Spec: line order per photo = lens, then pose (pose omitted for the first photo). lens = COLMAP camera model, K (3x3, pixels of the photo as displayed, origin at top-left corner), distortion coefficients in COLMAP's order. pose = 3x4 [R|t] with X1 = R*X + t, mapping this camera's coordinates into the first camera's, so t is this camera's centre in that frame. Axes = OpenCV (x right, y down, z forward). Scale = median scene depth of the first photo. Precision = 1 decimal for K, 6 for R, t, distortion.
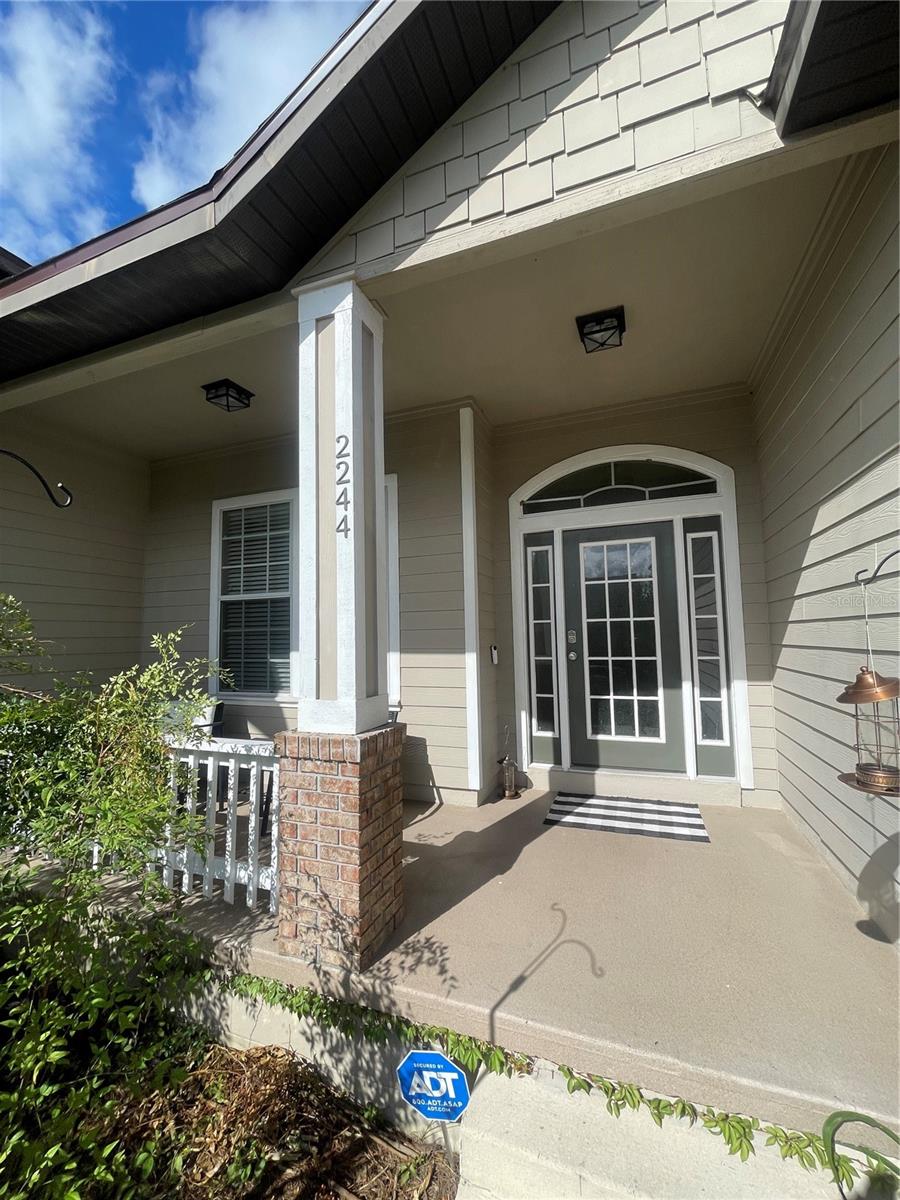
lens RADIAL K [[485.7, 0, 449.7], [0, 485.7, 599.5], [0, 0, 1]] dist [-0.004070, -0.000431]
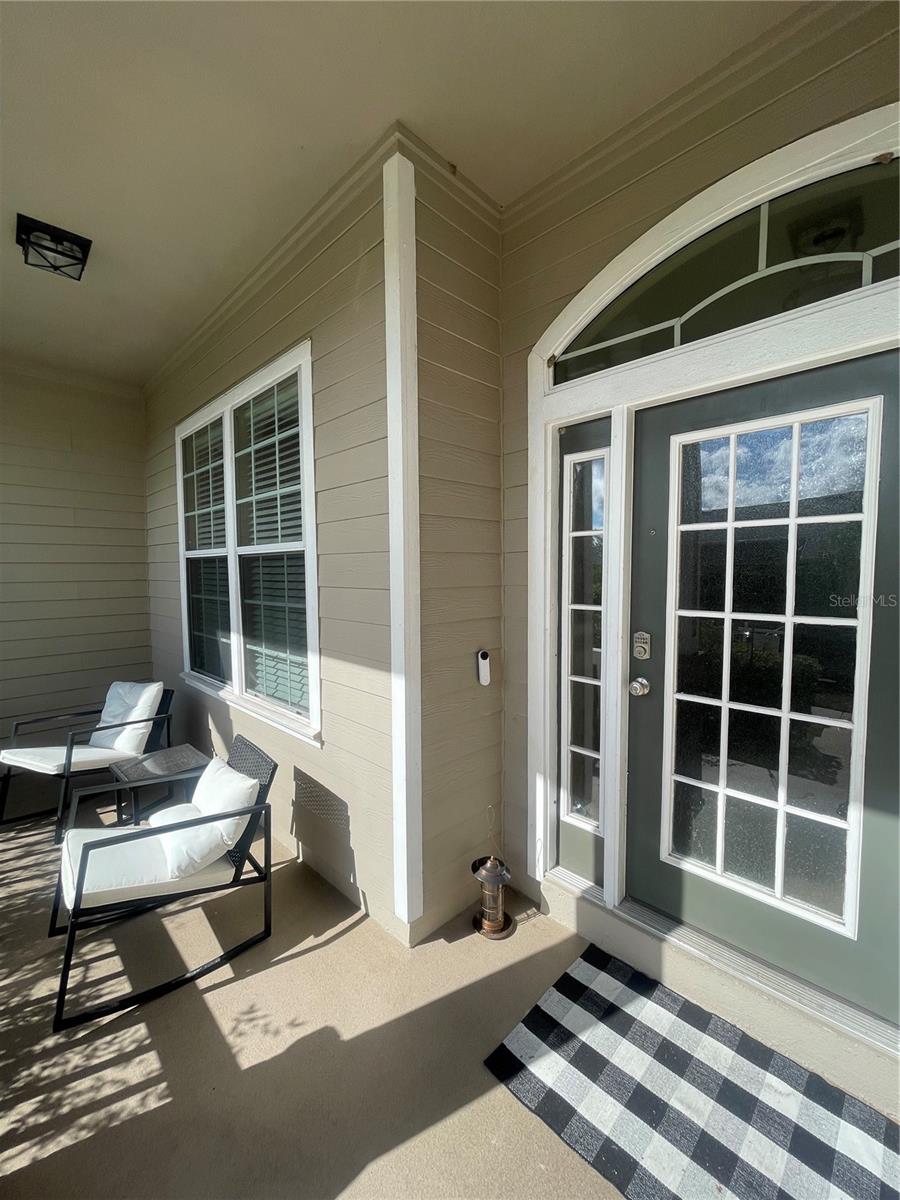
lens RADIAL K [[485.7, 0, 446.2], [0, 485.7, 601.3], [0, 0, 1]] dist [-0.004070, -0.000431]
pose [[0.913538, 0.038512, -0.404926, 0.274046], [0.022732, 0.989118, 0.145359, -0.038345], [0.406118, -0.141996, 0.902721, 0.519927]]
